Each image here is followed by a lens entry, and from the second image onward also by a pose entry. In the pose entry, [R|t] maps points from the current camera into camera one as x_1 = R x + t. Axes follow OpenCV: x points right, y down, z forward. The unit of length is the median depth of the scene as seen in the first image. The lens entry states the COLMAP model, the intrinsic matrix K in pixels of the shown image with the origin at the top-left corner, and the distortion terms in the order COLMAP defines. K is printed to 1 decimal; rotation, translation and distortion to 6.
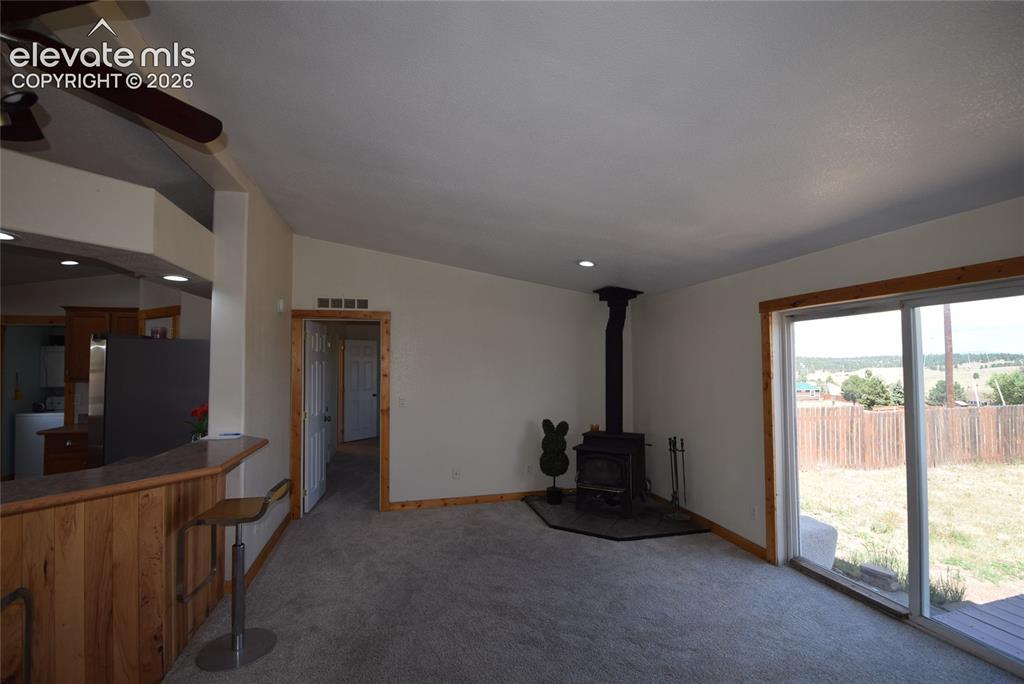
lens RADIAL K [[448.7, 0, 511.7], [0, 448.7, 346.7], [0, 0, 1]] dist [0.023652, -0.025809]
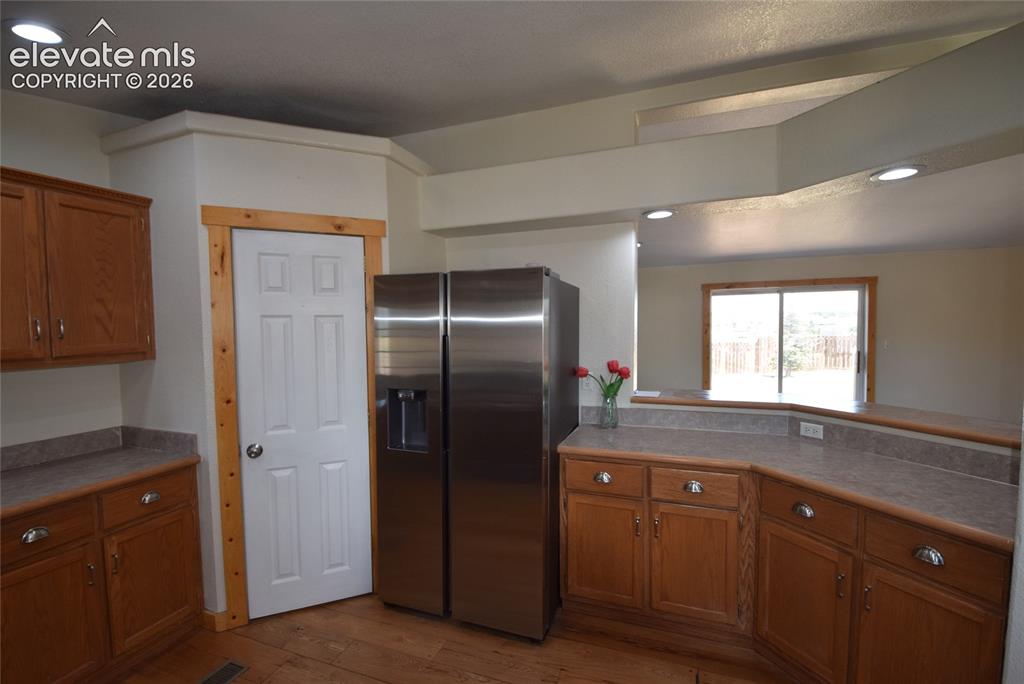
lens RADIAL K [[448.7, 0, 511.7], [0, 448.7, 346.7], [0, 0, 1]] dist [0.023652, -0.025809]
pose [[0.579555, -0.048537, 0.813487, -1.100661], [-0.018007, 0.997218, 0.072328, 0.027723], [-0.814734, -0.056566, 0.577069, 0.492445]]
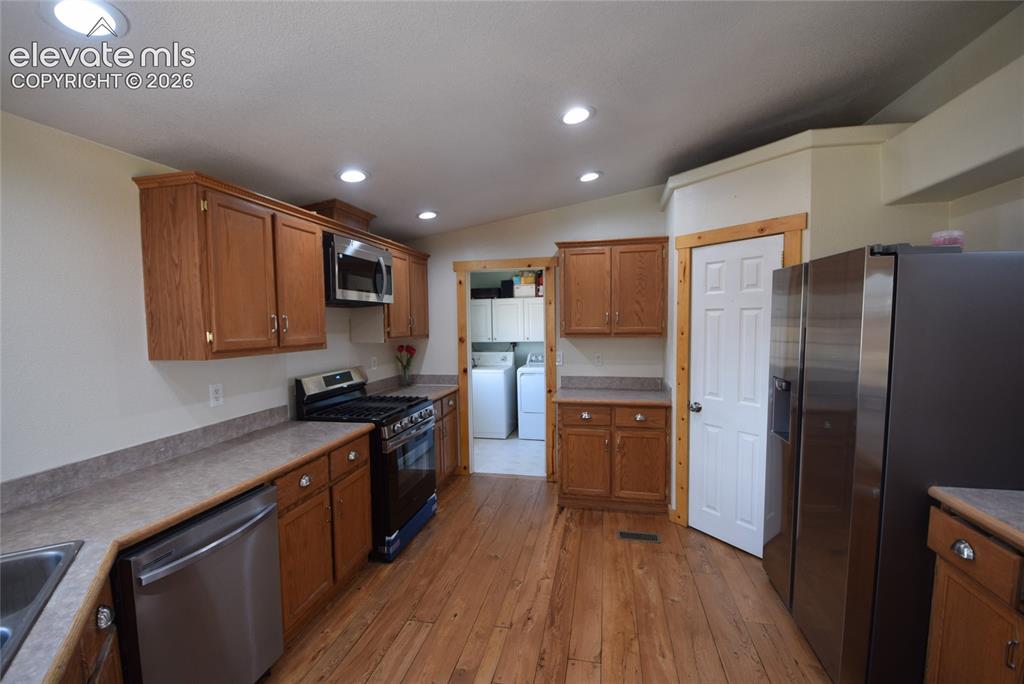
lens RADIAL K [[448.7, 0, 511.7], [0, 448.7, 346.7], [0, 0, 1]] dist [0.023652, -0.025809]
pose [[0.894192, 0.016629, -0.447374, -0.790389], [0.028143, 0.995245, 0.093245, 0.018633], [0.446798, -0.095969, 0.889473, 0.258534]]
